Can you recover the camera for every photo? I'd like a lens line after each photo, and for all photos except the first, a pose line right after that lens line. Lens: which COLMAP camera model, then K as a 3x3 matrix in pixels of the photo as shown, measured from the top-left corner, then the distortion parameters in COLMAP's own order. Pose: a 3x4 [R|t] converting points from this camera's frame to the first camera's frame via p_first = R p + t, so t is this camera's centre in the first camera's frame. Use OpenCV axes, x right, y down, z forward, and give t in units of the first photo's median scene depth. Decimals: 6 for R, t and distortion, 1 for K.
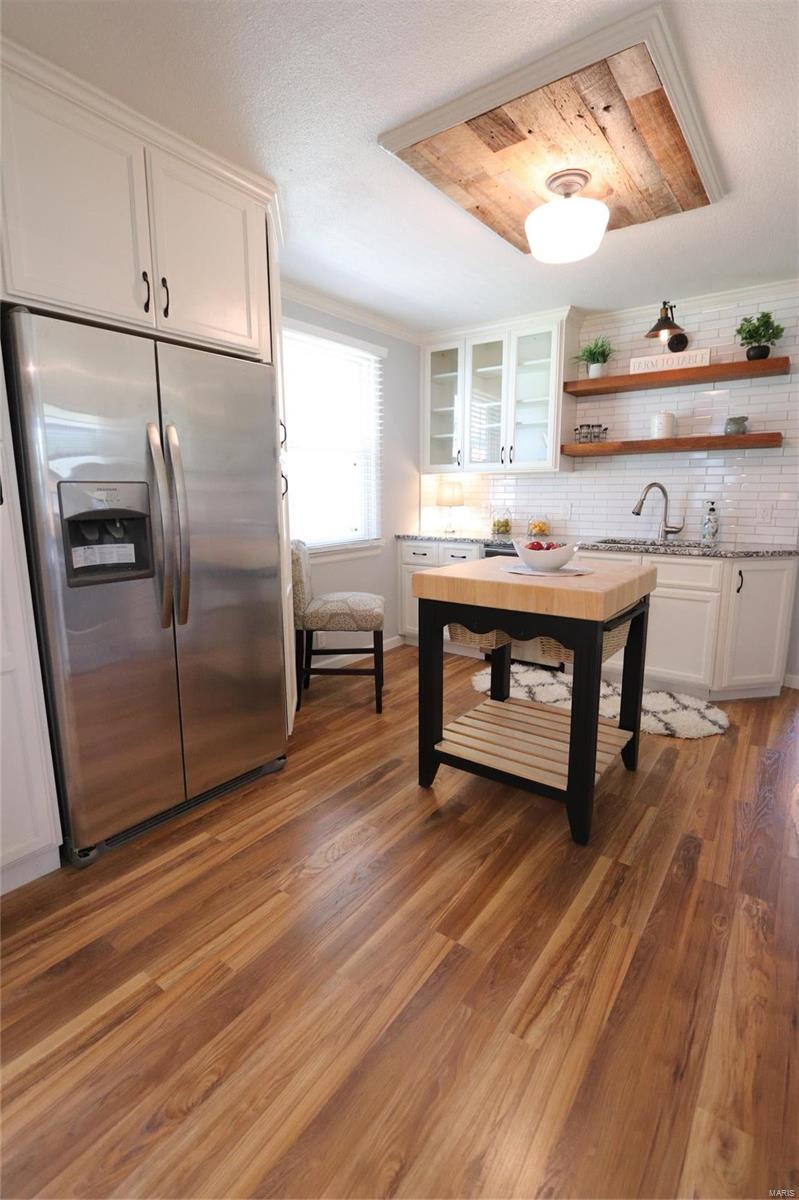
lens RADIAL K [[555.6, 0, 403.5], [0, 555.6, 589.1], [0, 0, 1]] dist [-0.019121, 0.003392]
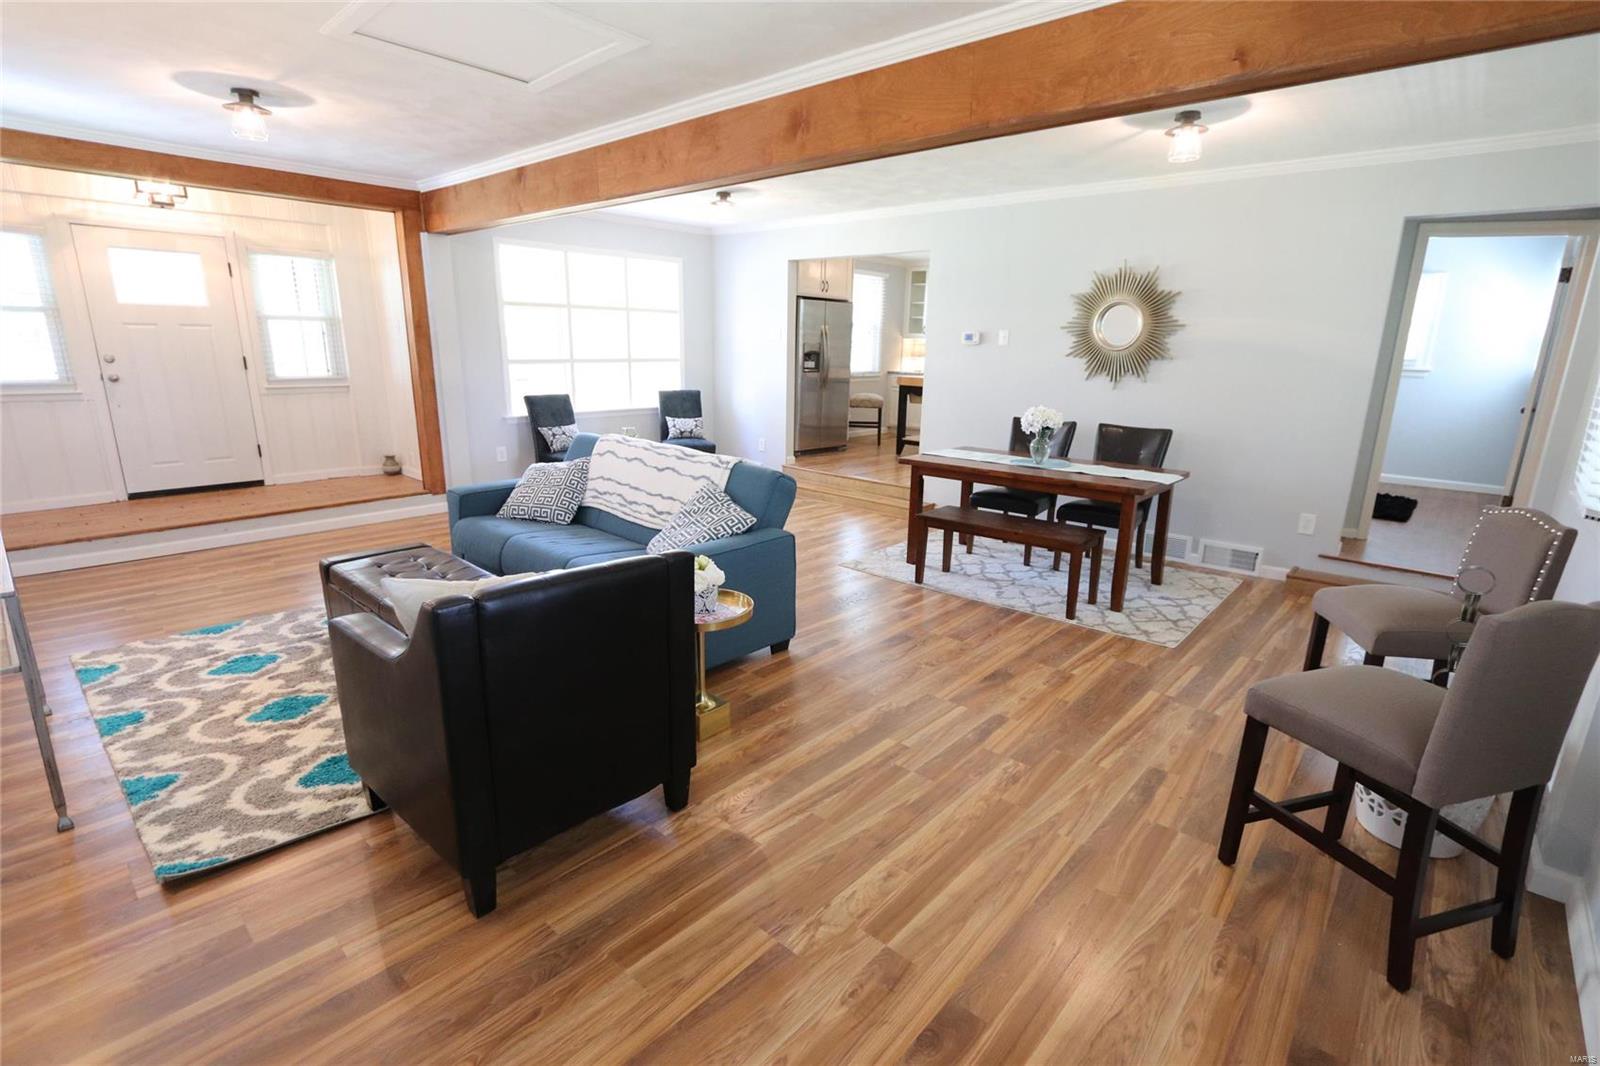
lens RADIAL K [[740.8, 0, 811.4], [0, 740.8, 538.2], [0, 0, 1]] dist [-0.019121, 0.003392]
pose [[0.995320, 0.050786, -0.082213, -0.052578], [-0.043835, 0.995480, 0.084246, 0.371276], [0.086120, -0.080248, 0.993048, -2.172786]]
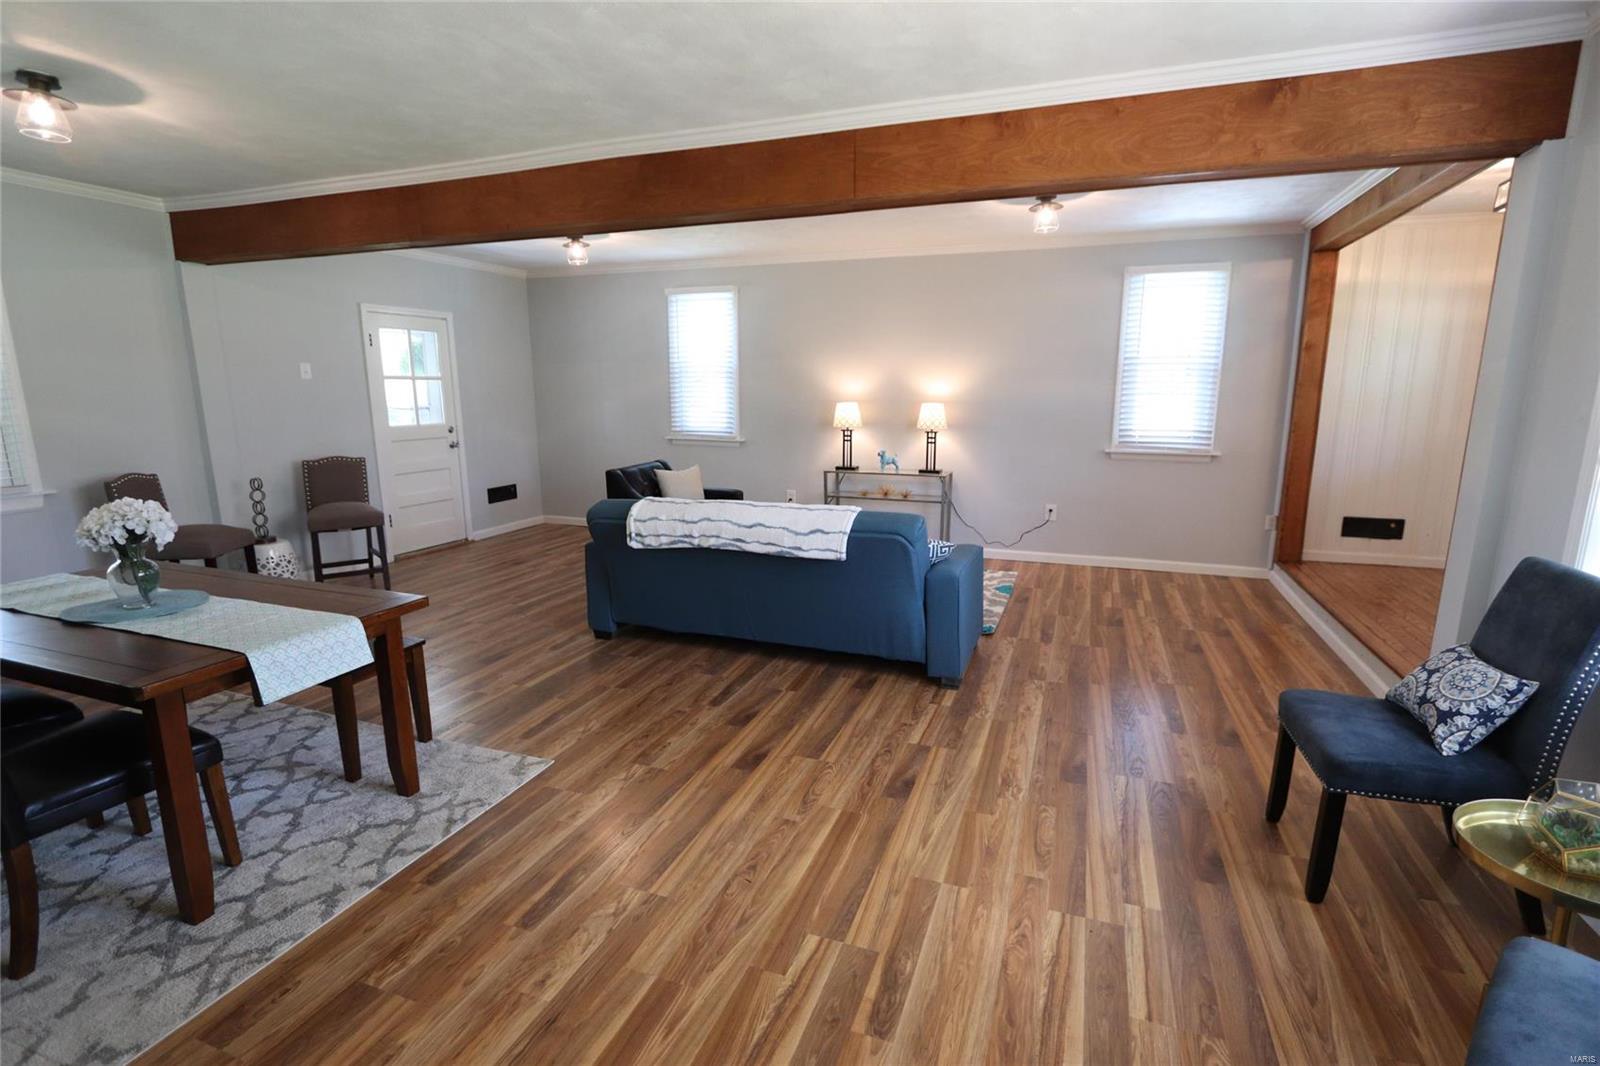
lens RADIAL K [[740.8, 0, 811.4], [0, 740.8, 538.1], [0, 0, 1]] dist [-0.019121, 0.003392]
pose [[-0.961224, 0.060634, -0.269019, -0.211983], [-0.041276, 0.932905, 0.357749, -0.069021], [0.272661, 0.354981, -0.894228, 0.369790]]
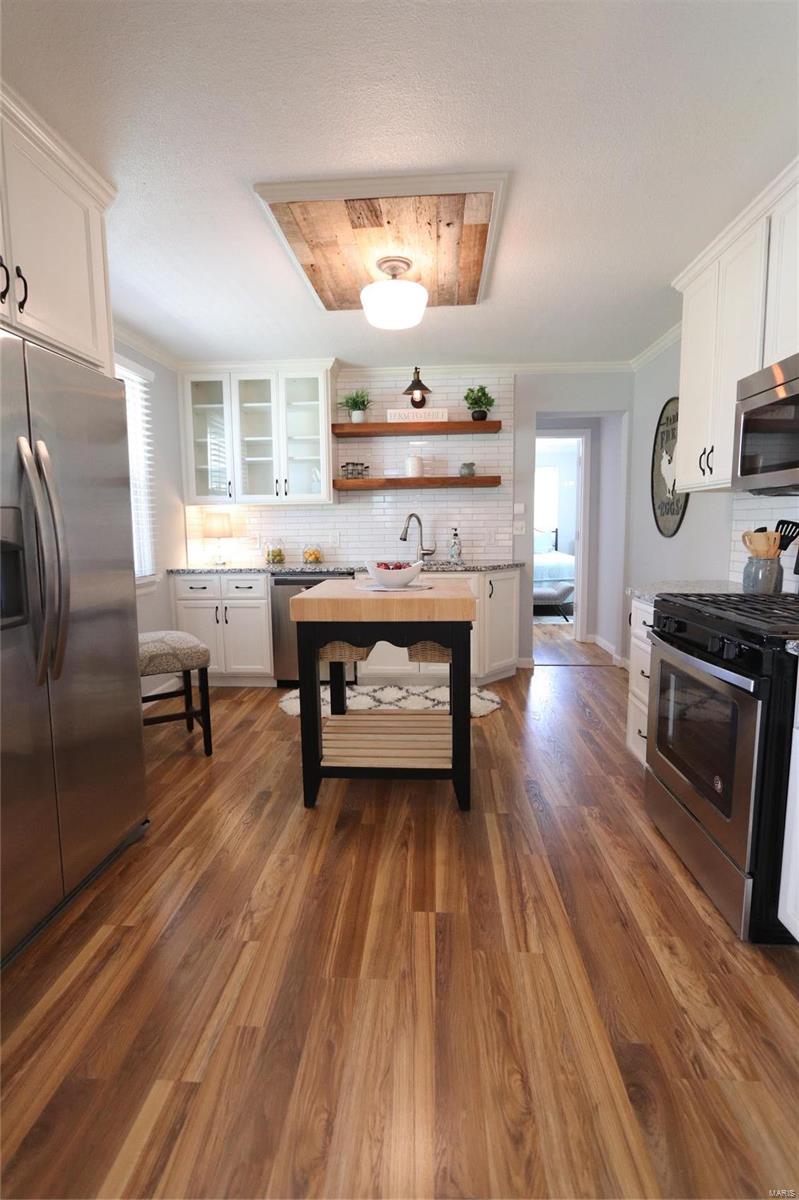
lens RADIAL K [[555.6, 0, 403.6], [0, 555.6, 588.8], [0, 0, 1]] dist [-0.019121, 0.003392]
pose [[0.840092, -0.069053, 0.538031, -0.258877], [0.101674, 0.994330, -0.031139, 0.005265], [-0.532830, 0.080863, 0.842350, 0.014431]]
